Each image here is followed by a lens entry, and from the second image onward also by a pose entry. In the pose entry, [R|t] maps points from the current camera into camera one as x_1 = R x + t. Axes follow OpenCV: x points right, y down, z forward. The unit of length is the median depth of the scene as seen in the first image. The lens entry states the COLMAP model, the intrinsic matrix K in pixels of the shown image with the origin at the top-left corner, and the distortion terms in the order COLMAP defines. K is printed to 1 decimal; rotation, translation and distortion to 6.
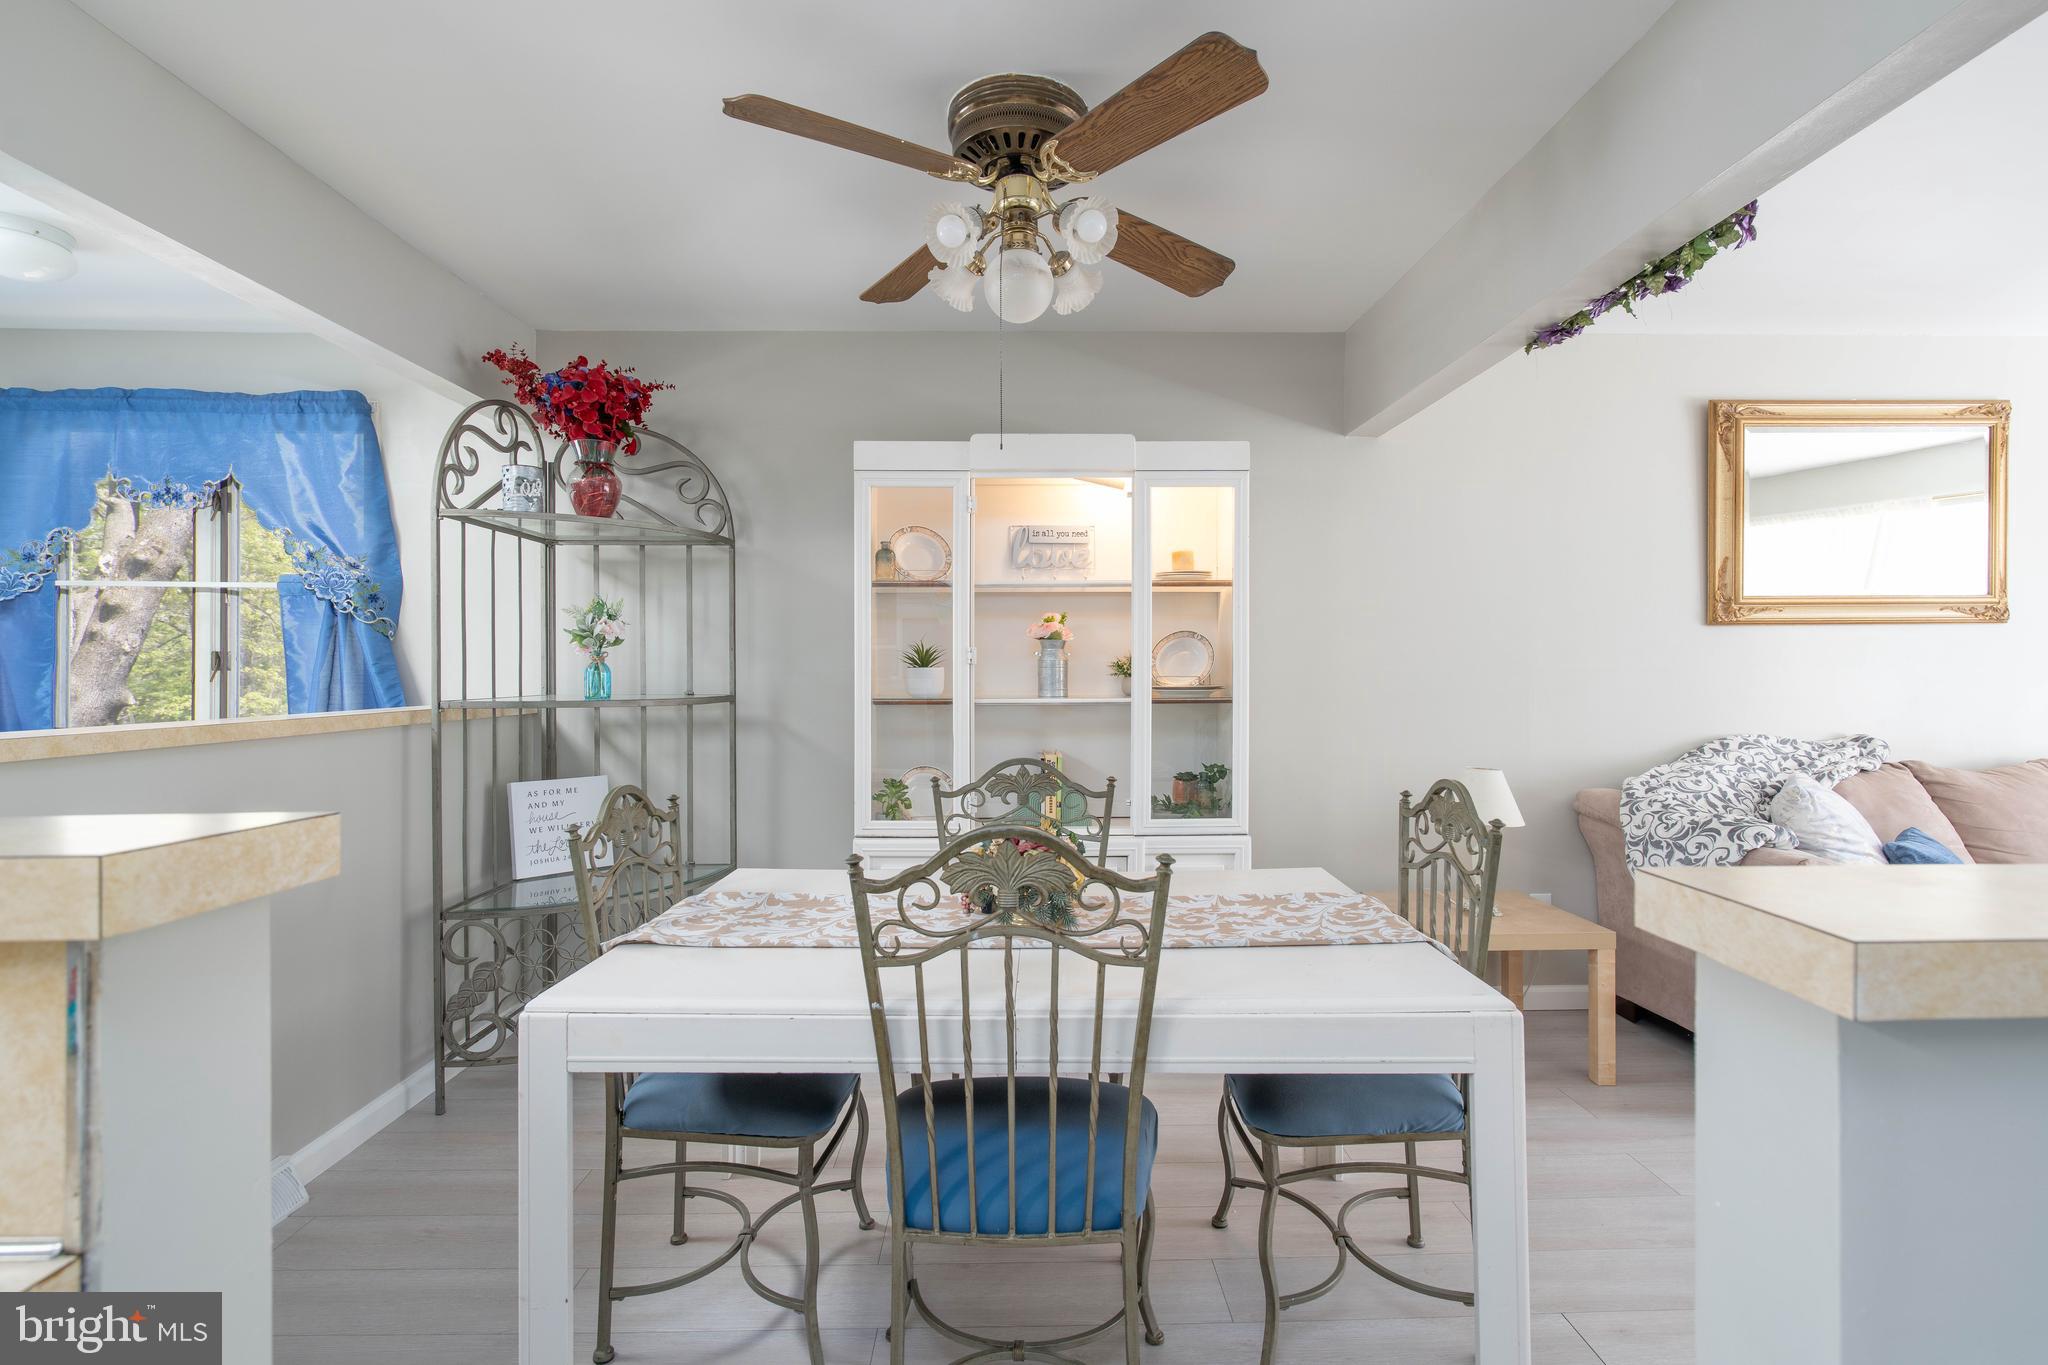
lens RADIAL K [[930.0, 0, 1003.7], [0, 930.0, 671.6], [0, 0, 1]] dist [-0.000347, -0.000236]
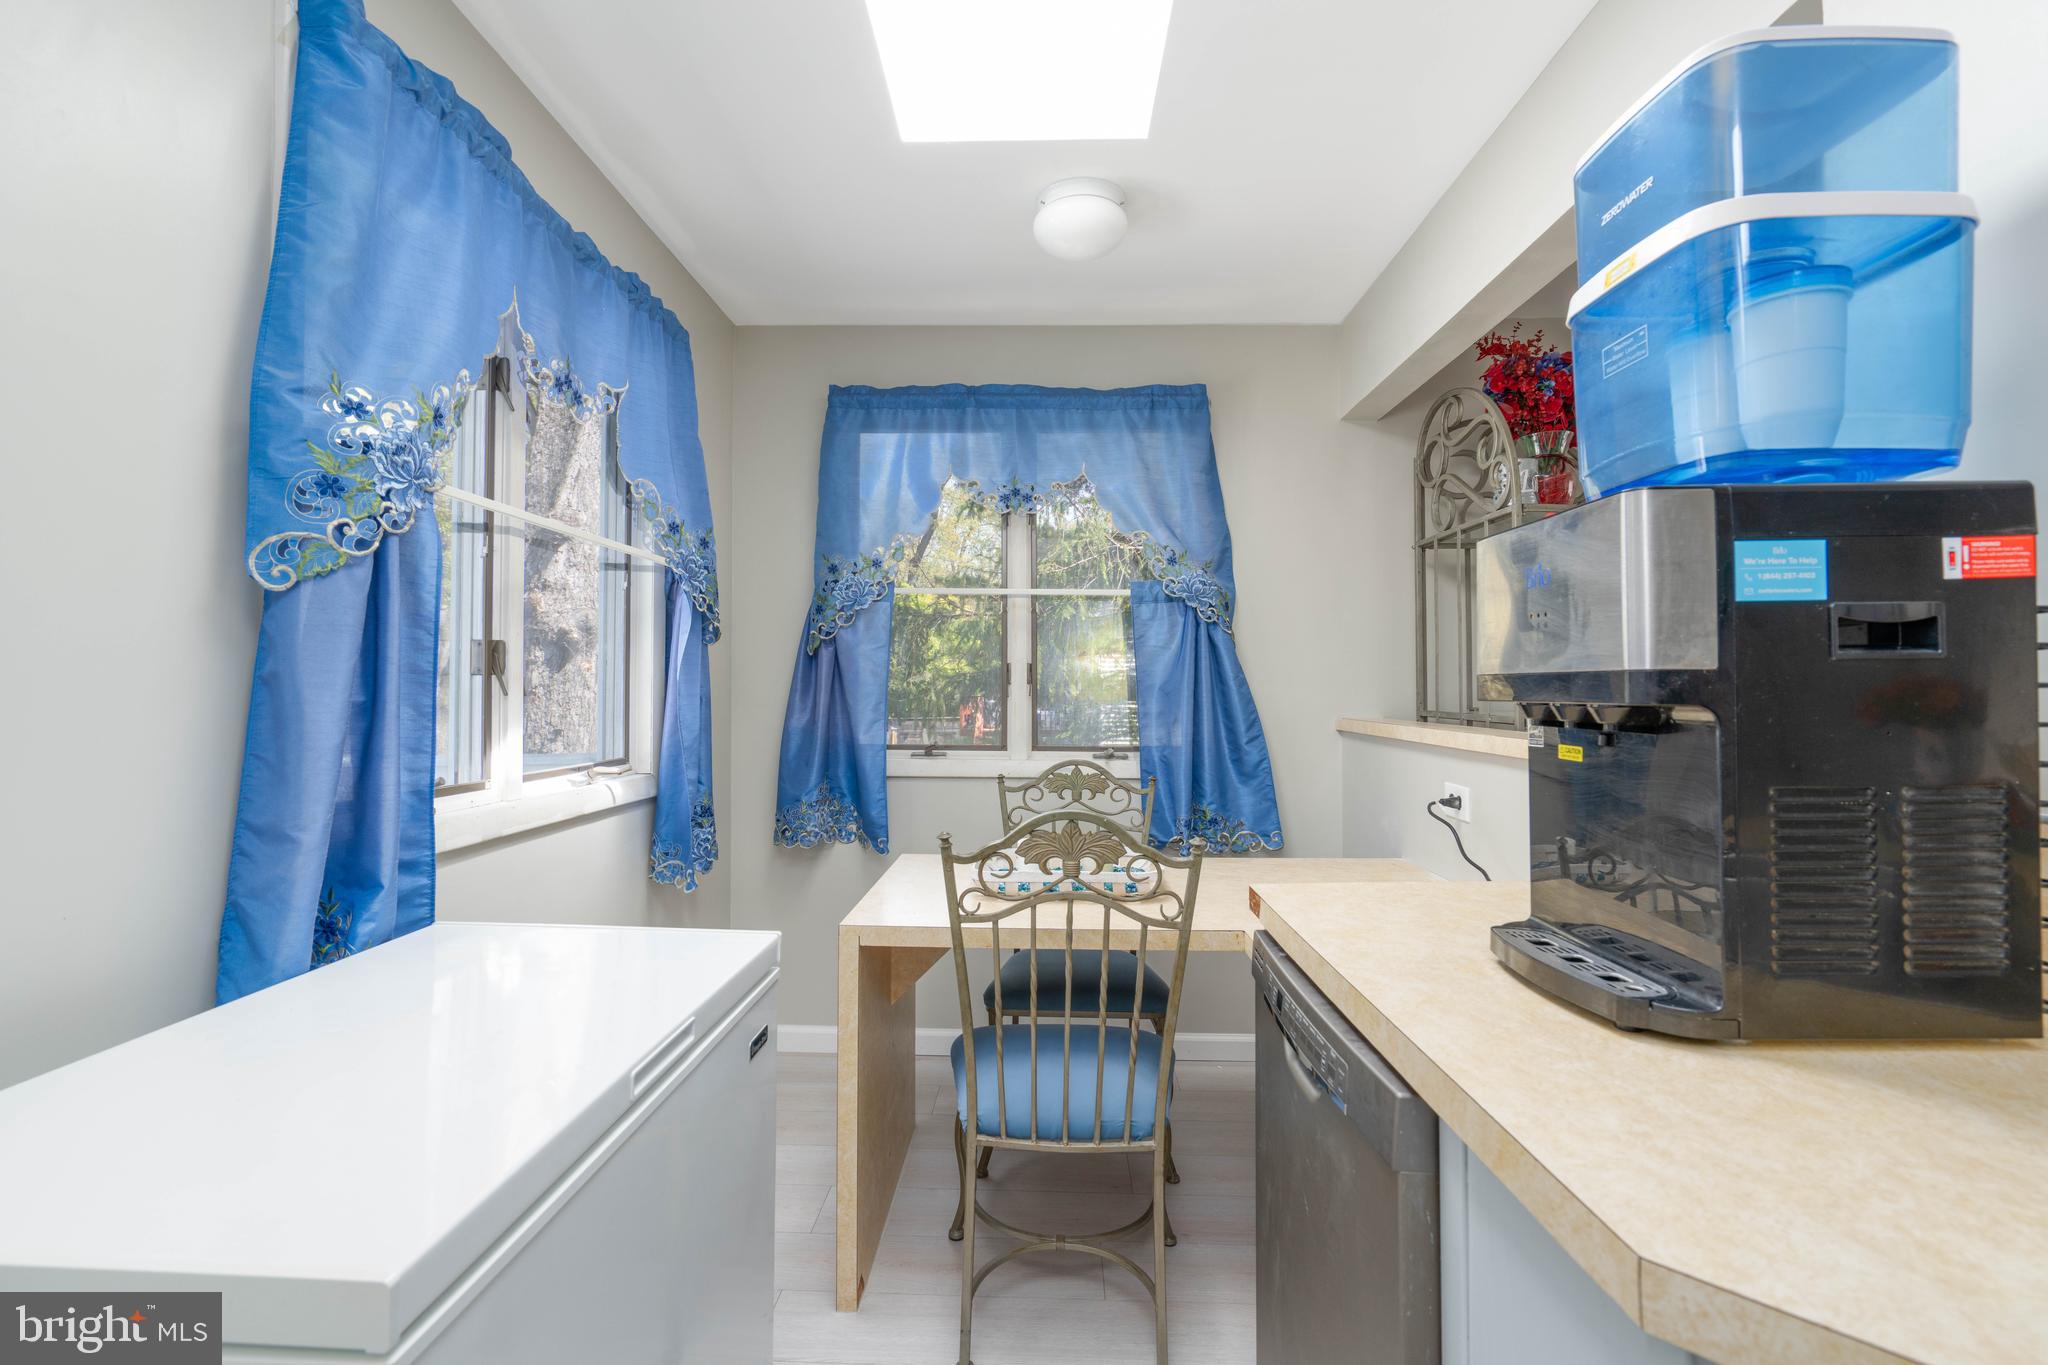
lens RADIAL K [[930.0, 0, 1008.5], [0, 930.0, 667.5], [0, 0, 1]] dist [-0.000347, -0.000236]
pose [[0.998689, 0.001401, -0.051163, -0.906547], [-0.002551, 0.999745, -0.022421, 0.002768], [0.051118, 0.022523, 0.998439, 0.071347]]
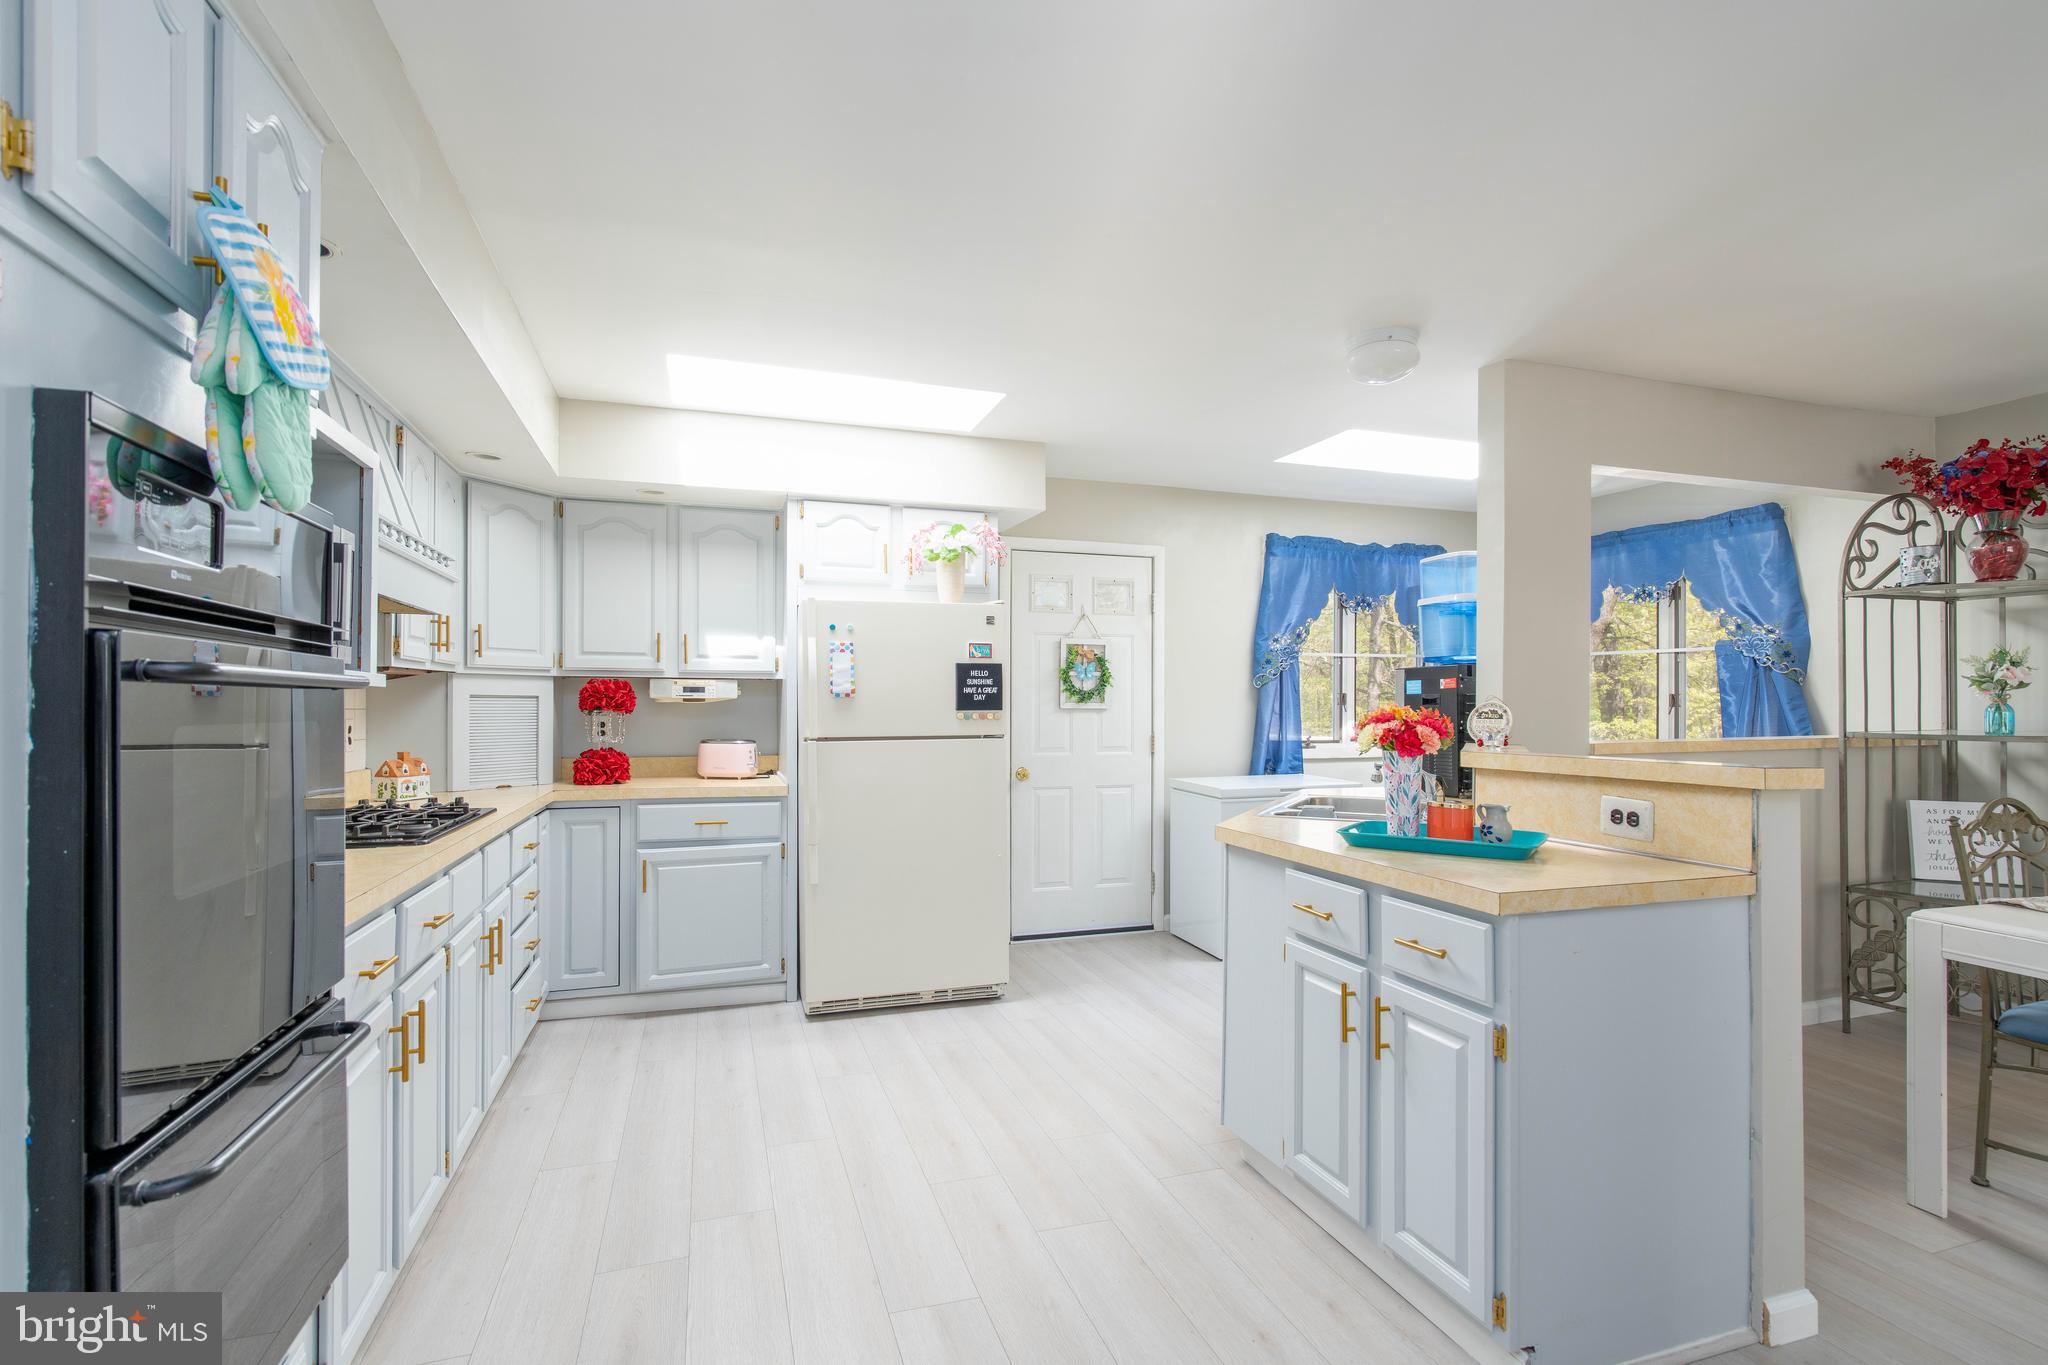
lens RADIAL K [[930.0, 0, 1026.4], [0, 930.0, 699.7], [0, 0, 1]] dist [-0.000347, -0.000236]
pose [[0.307816, -0.002182, -0.951443, 0.283069], [0.002000, 0.999997, -0.001646, -0.013959], [0.951444, -0.001396, 0.307820, -0.495793]]
